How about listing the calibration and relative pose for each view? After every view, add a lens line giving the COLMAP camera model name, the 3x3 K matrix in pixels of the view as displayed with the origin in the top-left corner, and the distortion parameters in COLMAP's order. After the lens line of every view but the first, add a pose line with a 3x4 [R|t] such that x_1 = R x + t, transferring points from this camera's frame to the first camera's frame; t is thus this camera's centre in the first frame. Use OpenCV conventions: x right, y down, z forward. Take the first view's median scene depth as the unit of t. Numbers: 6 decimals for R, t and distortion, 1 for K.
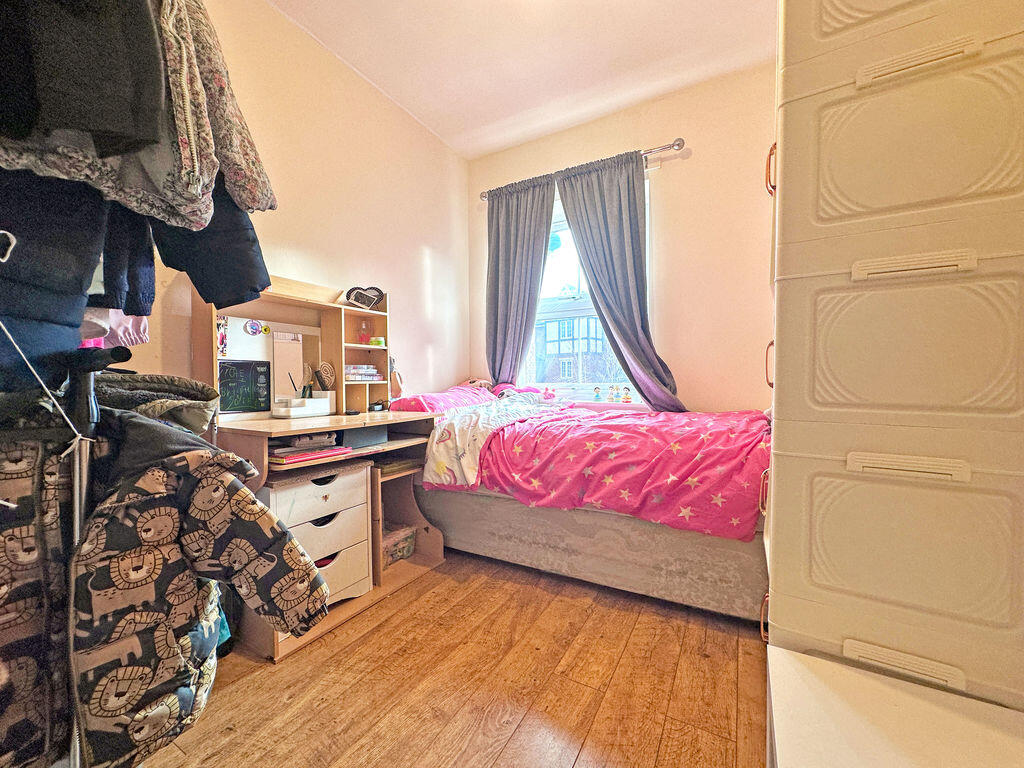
lens RADIAL K [[406.4, 0, 512.0], [0, 406.4, 384.0], [0, 0, 1]] dist [-0.003045, 0.000224]
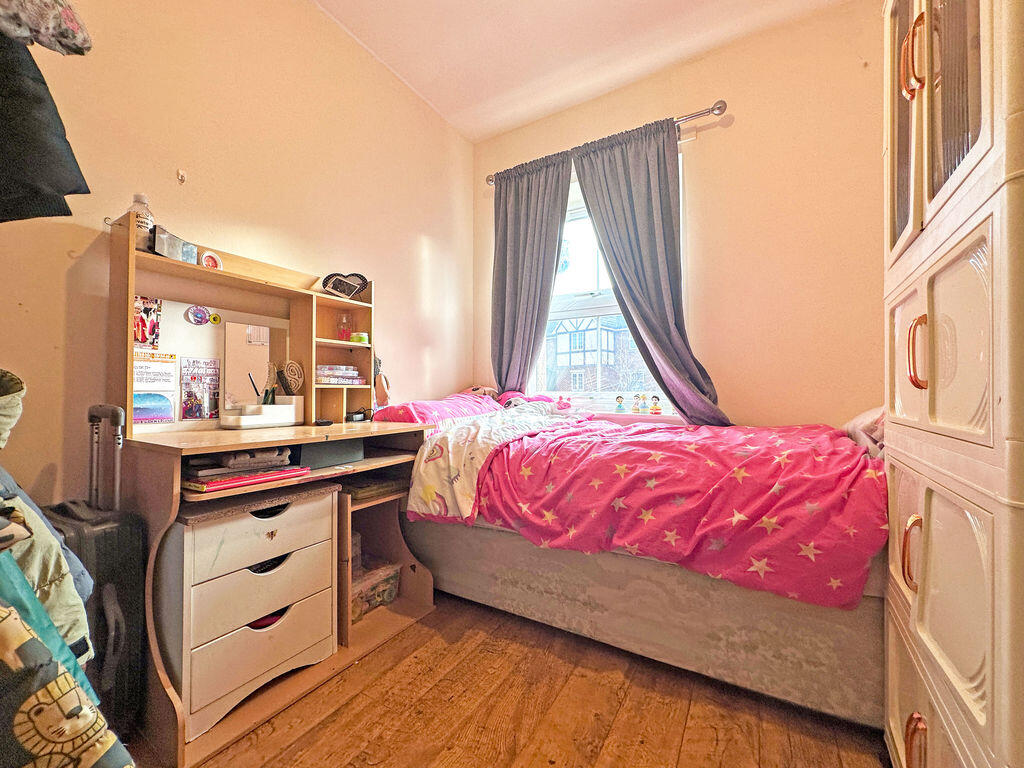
lens RADIAL K [[406.4, 0, 512.0], [0, 406.4, 384.0], [0, 0, 1]] dist [-0.003045, 0.000224]
pose [[0.999660, 0.007056, -0.025113, 0.005359], [-0.007820, 0.999505, -0.030481, 0.015726], [0.024886, 0.030667, 0.999220, 0.205891]]
